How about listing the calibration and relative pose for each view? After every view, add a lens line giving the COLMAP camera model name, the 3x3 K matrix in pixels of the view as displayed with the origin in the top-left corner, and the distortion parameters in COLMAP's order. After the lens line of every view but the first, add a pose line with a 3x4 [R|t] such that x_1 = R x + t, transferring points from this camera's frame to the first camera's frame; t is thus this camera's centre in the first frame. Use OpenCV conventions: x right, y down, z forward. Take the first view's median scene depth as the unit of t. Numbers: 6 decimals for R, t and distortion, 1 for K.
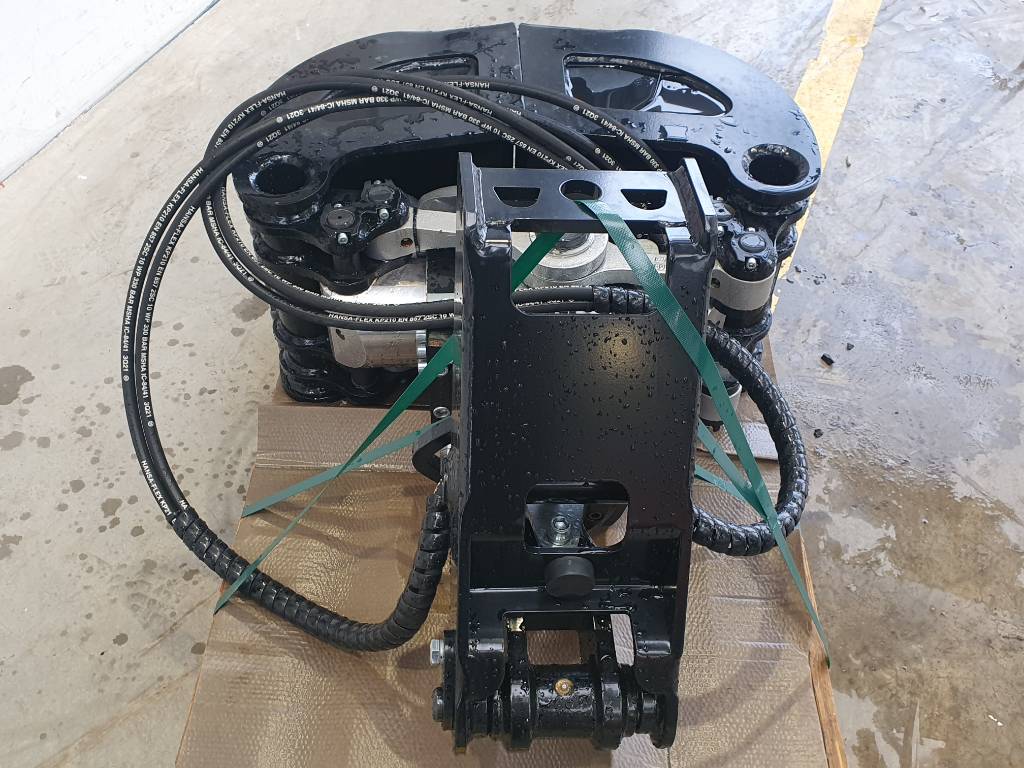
lens RADIAL K [[1058.9, 0, 514.5], [0, 1058.9, 403.2], [0, 0, 1]] dist [0.002026, 0.000000]
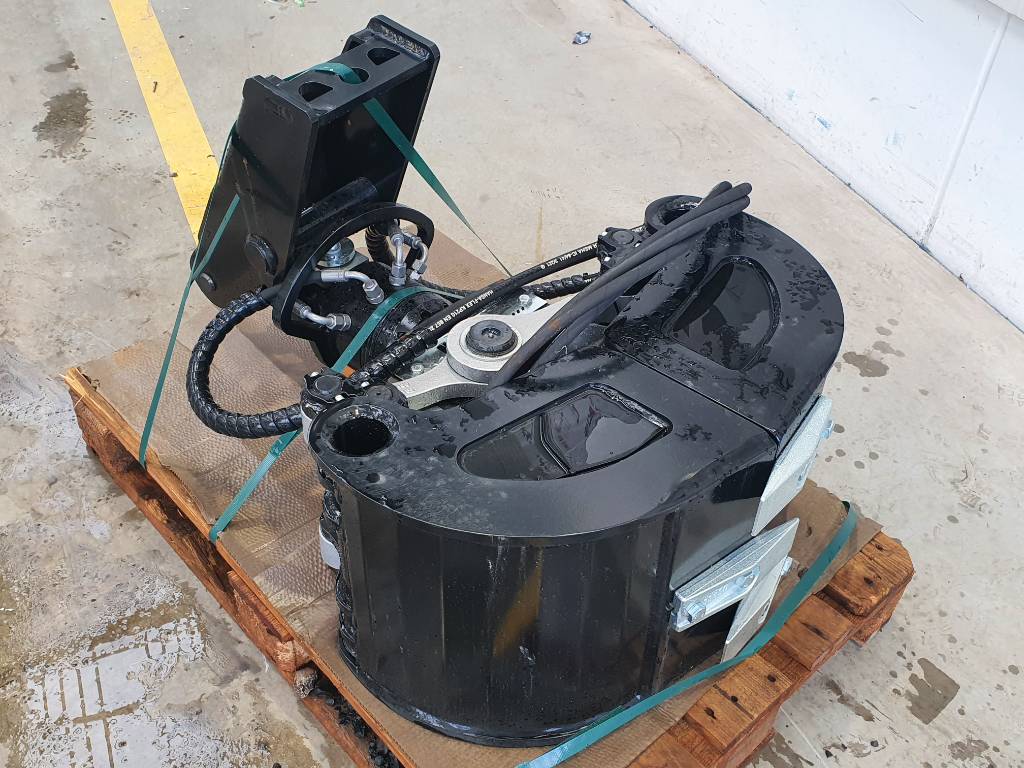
lens RADIAL K [[1058.9, 0, 497.1], [0, 1058.9, 388.3], [0, 0, 1]] dist [0.002026, 0.000000]
pose [[-0.711193, 0.443470, -0.545471, 0.540024], [-0.556144, 0.119695, 0.822421, -0.870704], [0.430009, 0.888261, 0.161507, 0.757012]]
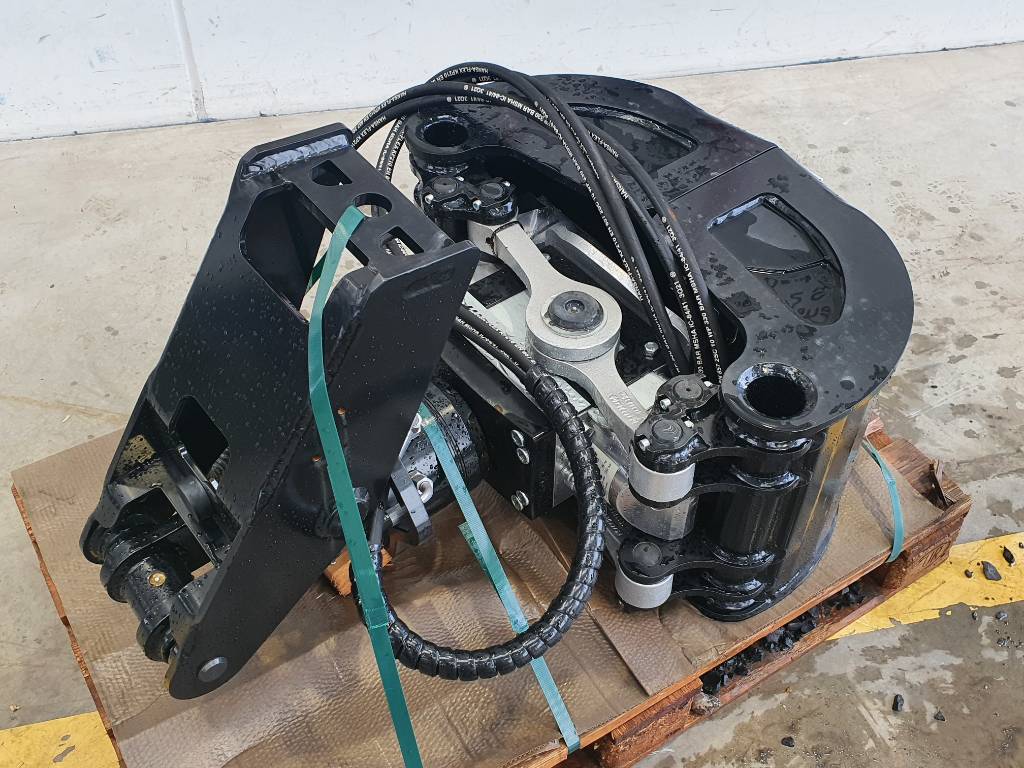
lens RADIAL K [[1058.9, 0, 519.2], [0, 1058.9, 376.7], [0, 0, 1]] dist [0.002026, 0.000000]
pose [[0.577529, 0.588877, -0.565406, 0.517853], [-0.629601, 0.762163, 0.150701, -0.199236], [0.519676, 0.268946, 0.810928, 0.171837]]
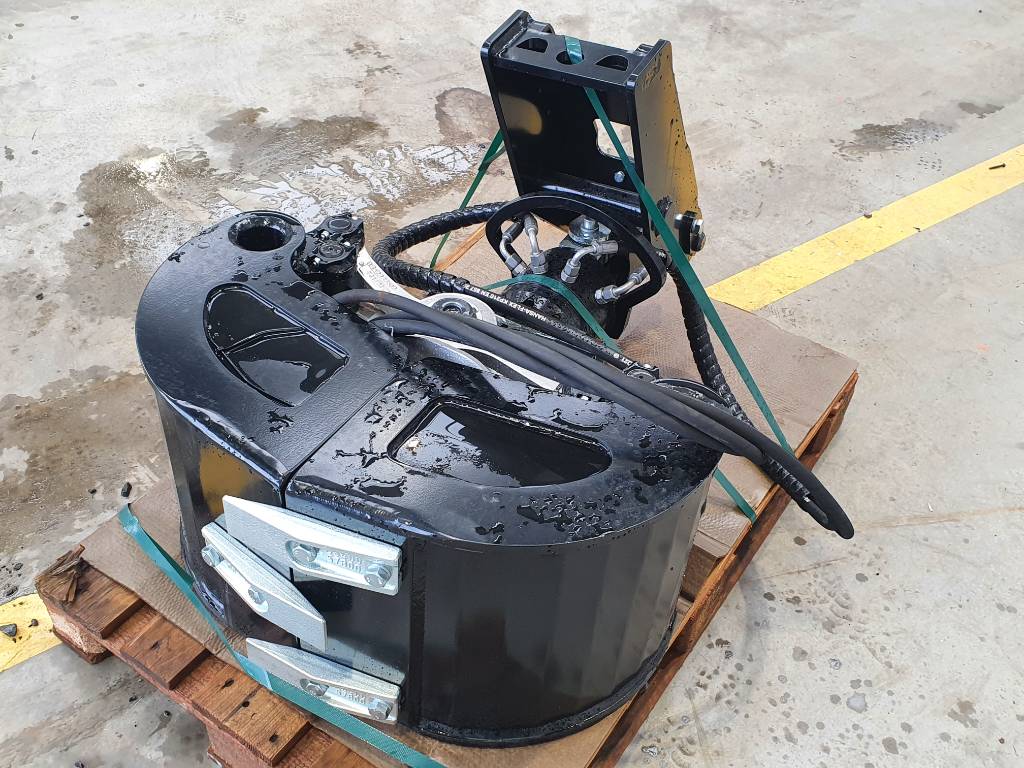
lens RADIAL K [[1058.9, 0, 515.8], [0, 1058.9, 381.0], [0, 0, 1]] dist [0.002026, 0.000000]
pose [[-0.845702, -0.410197, 0.341360, -0.341930], [0.351155, 0.053921, 0.934763, -0.970500], [-0.401844, 0.910401, 0.098442, 0.799954]]
